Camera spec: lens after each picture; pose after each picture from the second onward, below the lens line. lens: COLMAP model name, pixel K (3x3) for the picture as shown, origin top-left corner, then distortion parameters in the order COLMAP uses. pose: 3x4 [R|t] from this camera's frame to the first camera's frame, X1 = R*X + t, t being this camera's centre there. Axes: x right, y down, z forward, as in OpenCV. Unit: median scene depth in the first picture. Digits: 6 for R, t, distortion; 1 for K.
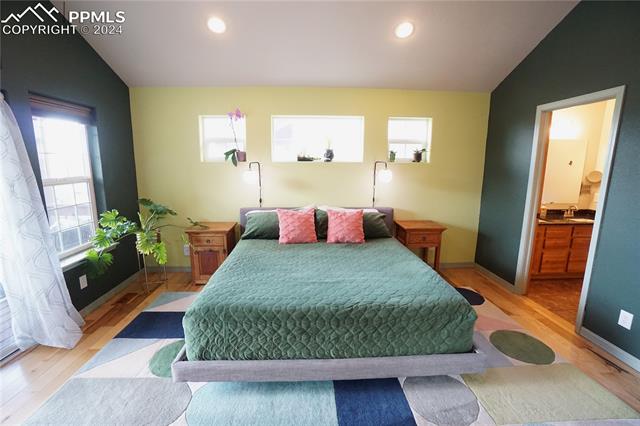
lens RADIAL K [[285.4, 0, 317.9], [0, 285.4, 210.0], [0, 0, 1]] dist [-0.066675, 0.023872]
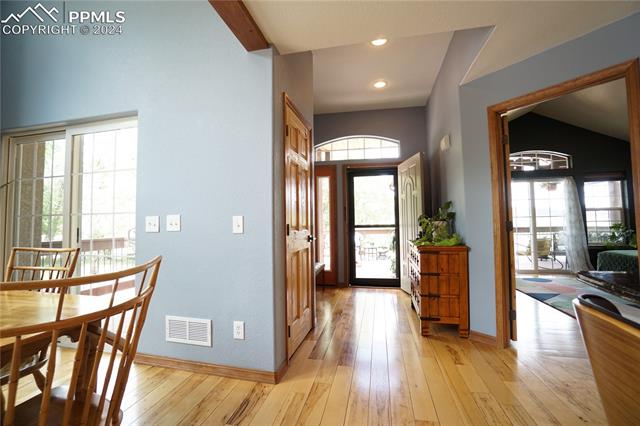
lens RADIAL K [[291.6, 0, 318.0], [0, 291.6, 208.9], [0, 0, 1]] dist [-0.037462, 0.000836]
pose [[-0.247758, -0.055692, -0.967220, 1.348884], [-0.152763, 0.988103, -0.017763, 0.200739], [0.956702, 0.143354, -0.253318, -0.433315]]
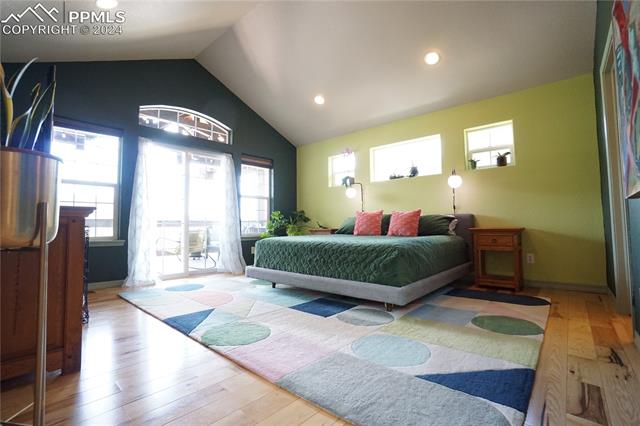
lens RADIAL K [[297.9, 0, 317.6], [0, 297.9, 211.9], [0, 0, 1]] dist [-0.082127, 0.035528]
pose [[0.717164, -0.047014, -0.695316, 0.636073], [-0.103587, 0.979448, -0.173067, 0.236407], [0.689163, 0.196143, 0.697555, -0.092876]]
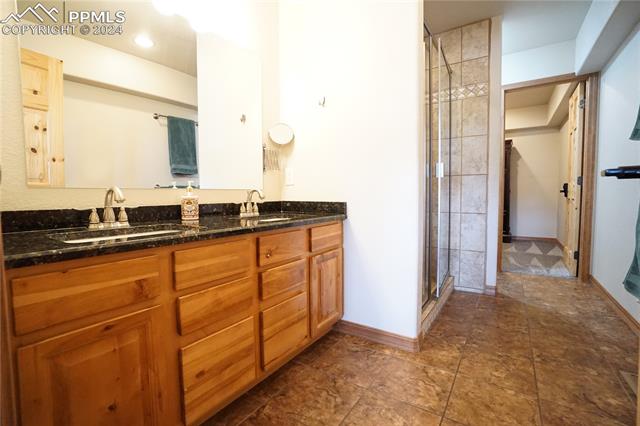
lens RADIAL K [[291.6, 0, 318.0], [0, 291.6, 208.9], [0, 0, 1]] dist [-0.037462, 0.000836]
pose [[0.600140, -0.052758, 0.798153, 0.691593], [0.149780, 0.987585, -0.047342, 0.055000], [-0.785747, 0.147960, 0.600591, 0.719657]]
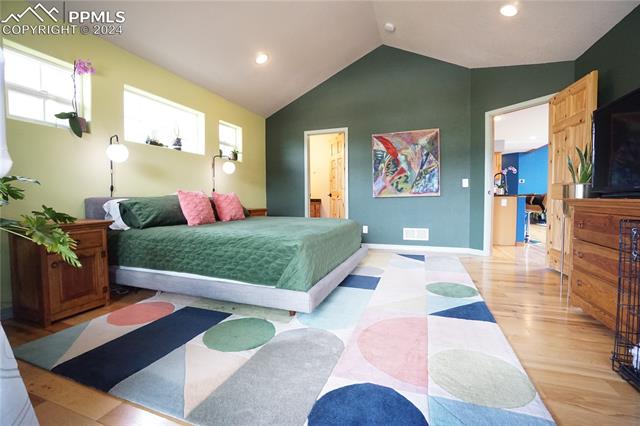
lens RADIAL K [[285.4, 0, 317.9], [0, 285.4, 210.0], [0, 0, 1]] dist [-0.066675, 0.023872]
pose [[0.393830, -0.049464, 0.917852, -0.706809], [0.161881, 0.986676, -0.016287, 0.131104], [-0.904816, 0.154997, 0.396589, 0.241718]]
